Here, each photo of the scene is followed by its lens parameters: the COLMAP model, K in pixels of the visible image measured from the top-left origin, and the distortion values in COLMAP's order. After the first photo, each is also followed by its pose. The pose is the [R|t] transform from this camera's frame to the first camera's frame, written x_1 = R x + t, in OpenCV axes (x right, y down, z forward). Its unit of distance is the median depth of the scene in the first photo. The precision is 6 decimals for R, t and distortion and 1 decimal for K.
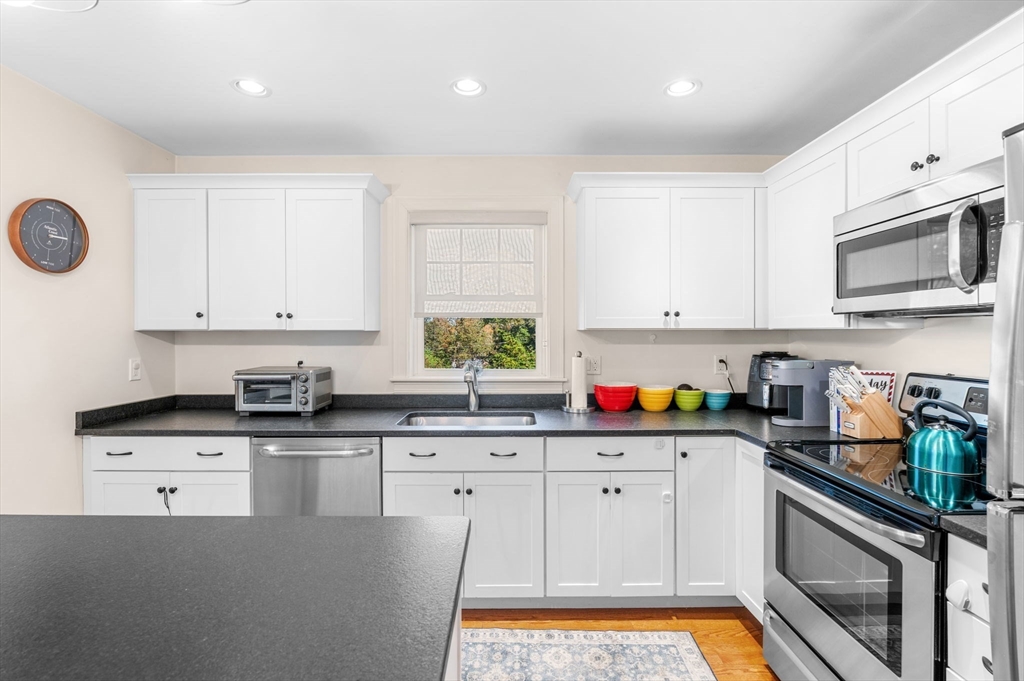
lens RADIAL K [[467.2, 0, 513.2], [0, 467.2, 333.6], [0, 0, 1]] dist [-0.008243, -0.000179]
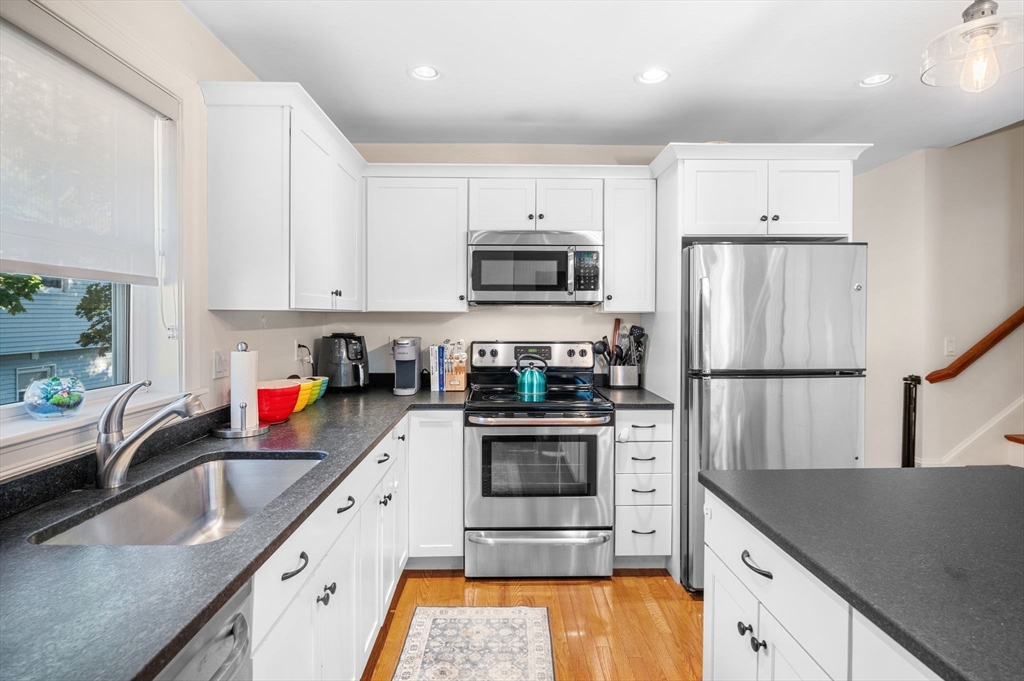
lens RADIAL K [[524.7, 0, 511.7], [0, 524.7, 319.1], [0, 0, 1]] dist [-0.003000, -0.000217]
pose [[-0.012098, -0.007945, 0.999895, -0.845891], [0.000586, 0.999968, 0.007952, -0.001933], [-0.999927, 0.000682, -0.012093, 0.881955]]
